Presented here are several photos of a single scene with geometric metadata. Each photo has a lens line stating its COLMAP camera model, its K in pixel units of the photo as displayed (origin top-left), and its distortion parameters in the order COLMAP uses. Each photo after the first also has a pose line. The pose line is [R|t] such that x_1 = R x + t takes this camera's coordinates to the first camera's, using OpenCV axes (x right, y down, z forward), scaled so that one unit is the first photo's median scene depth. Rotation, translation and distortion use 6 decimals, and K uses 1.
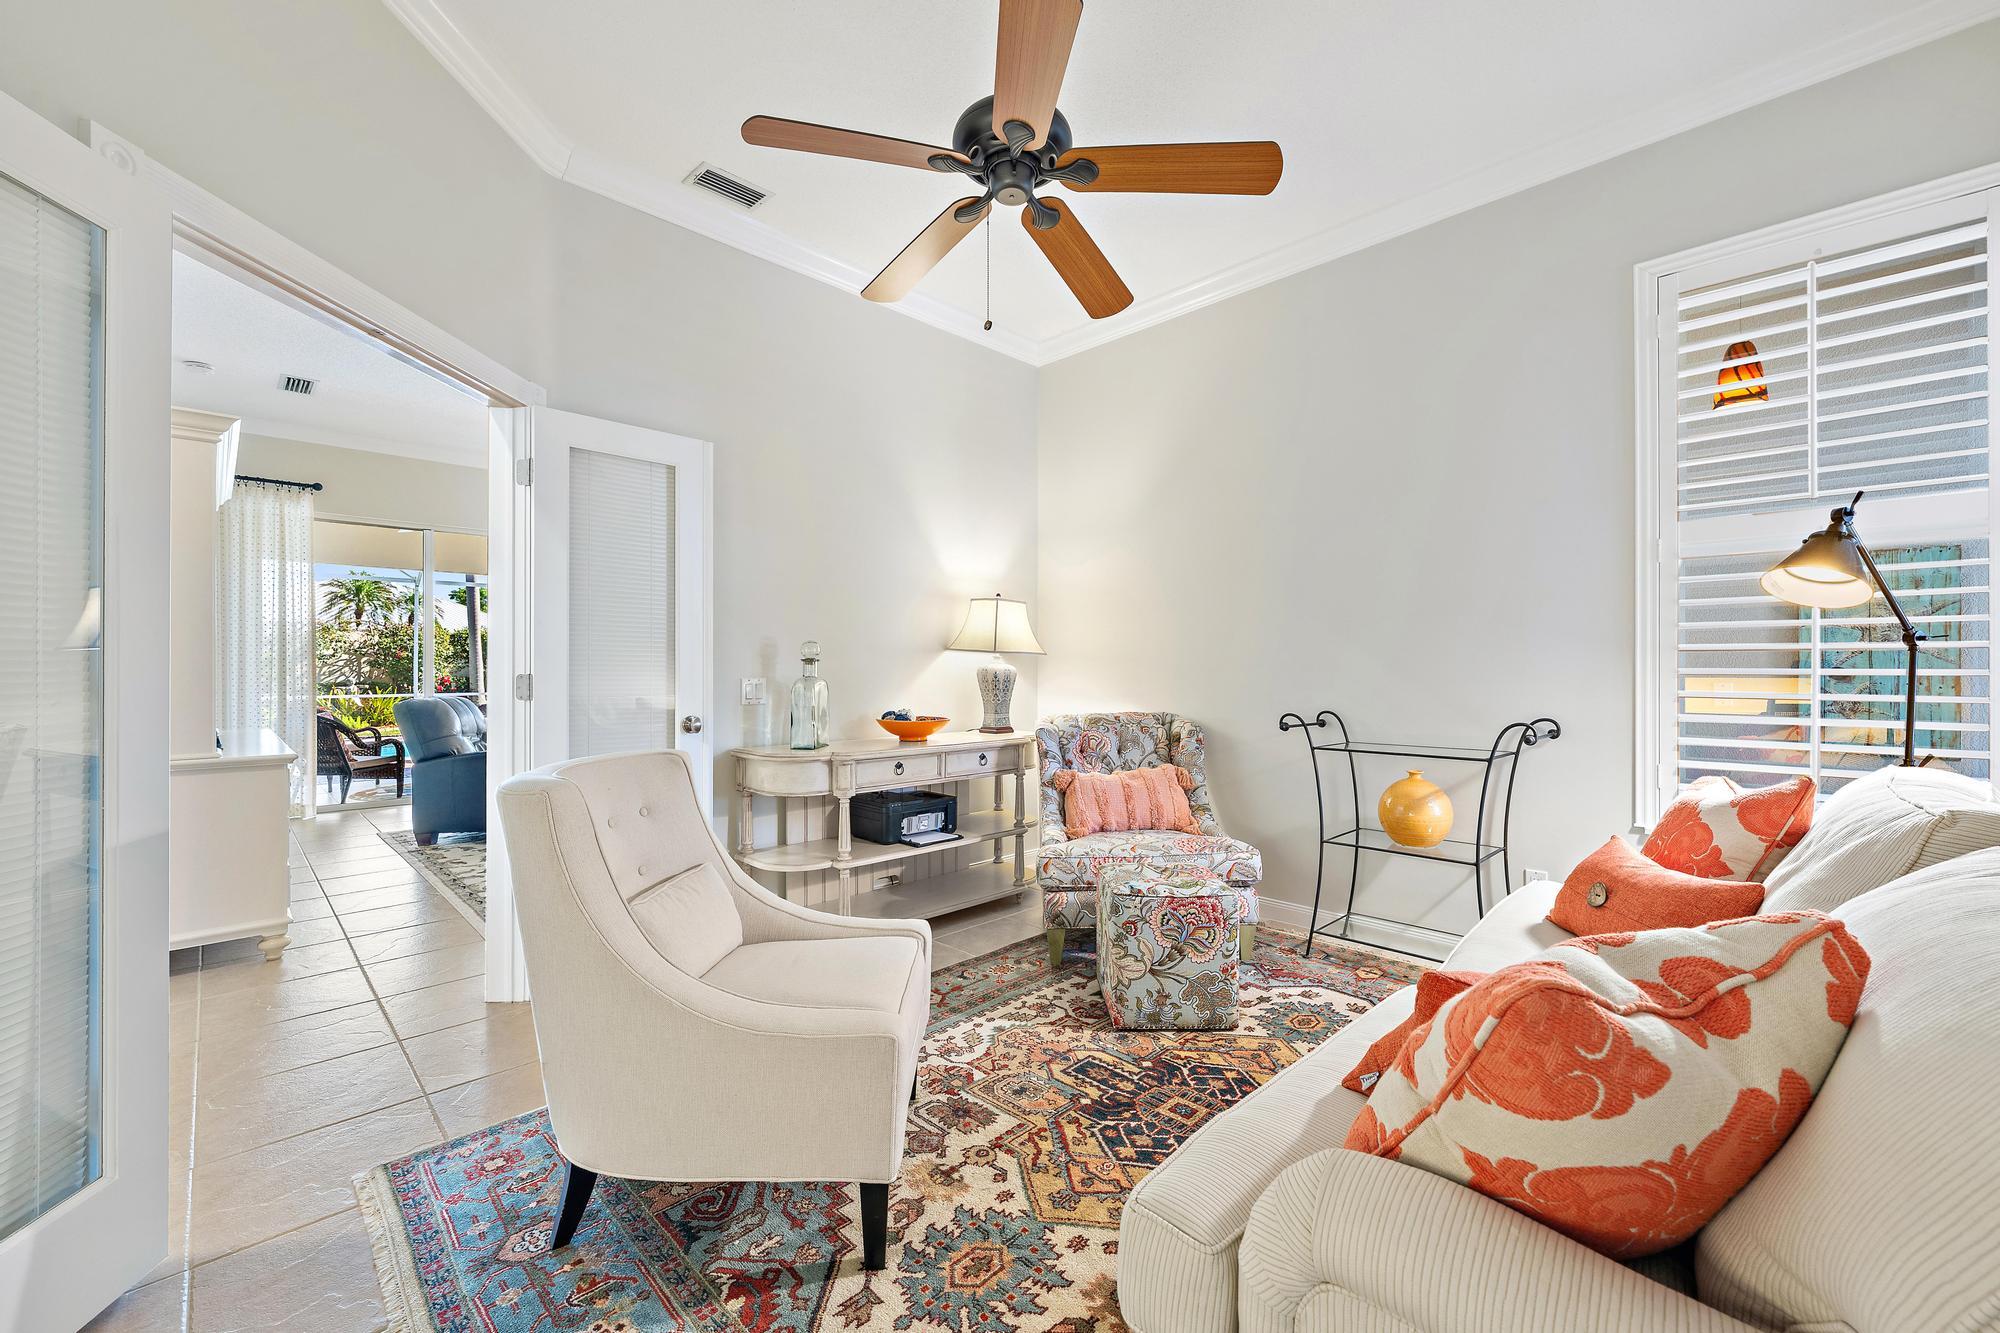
lens RADIAL K [[784.5, 0, 1002.2], [0, 784.5, 670.2], [0, 0, 1]] dist [0.002617, 0.000415]
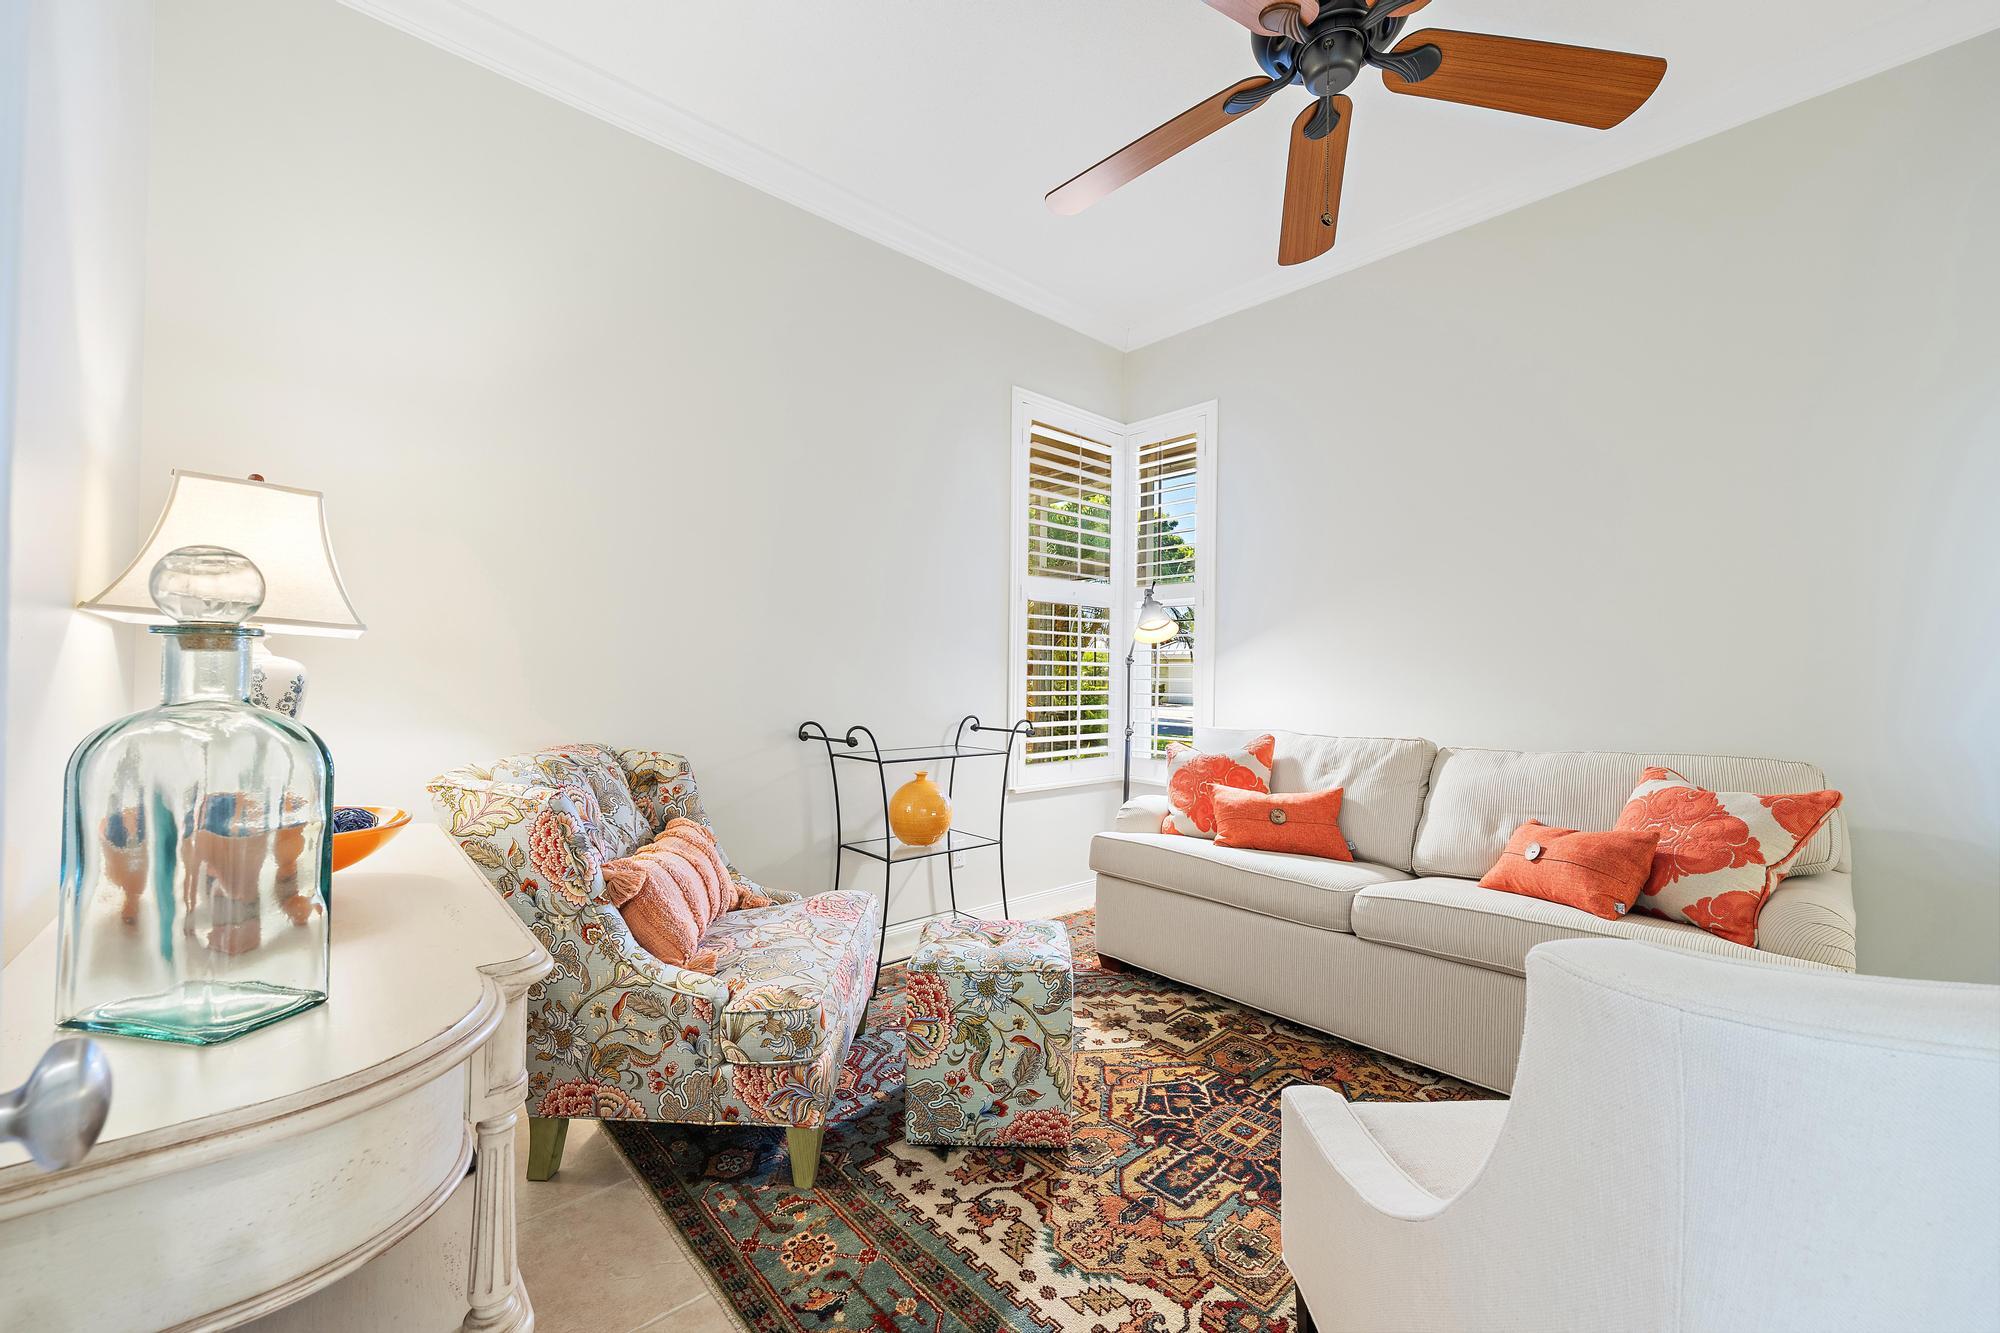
lens RADIAL K [[784.5, 0, 1006.9], [0, 784.5, 663.3], [0, 0, 1]] dist [0.002617, 0.000415]
pose [[0.050757, 0.020676, 0.998497, -0.620560], [-0.005276, 0.999777, -0.020434, 0.004743], [-0.998697, -0.004231, 0.050855, 1.012461]]
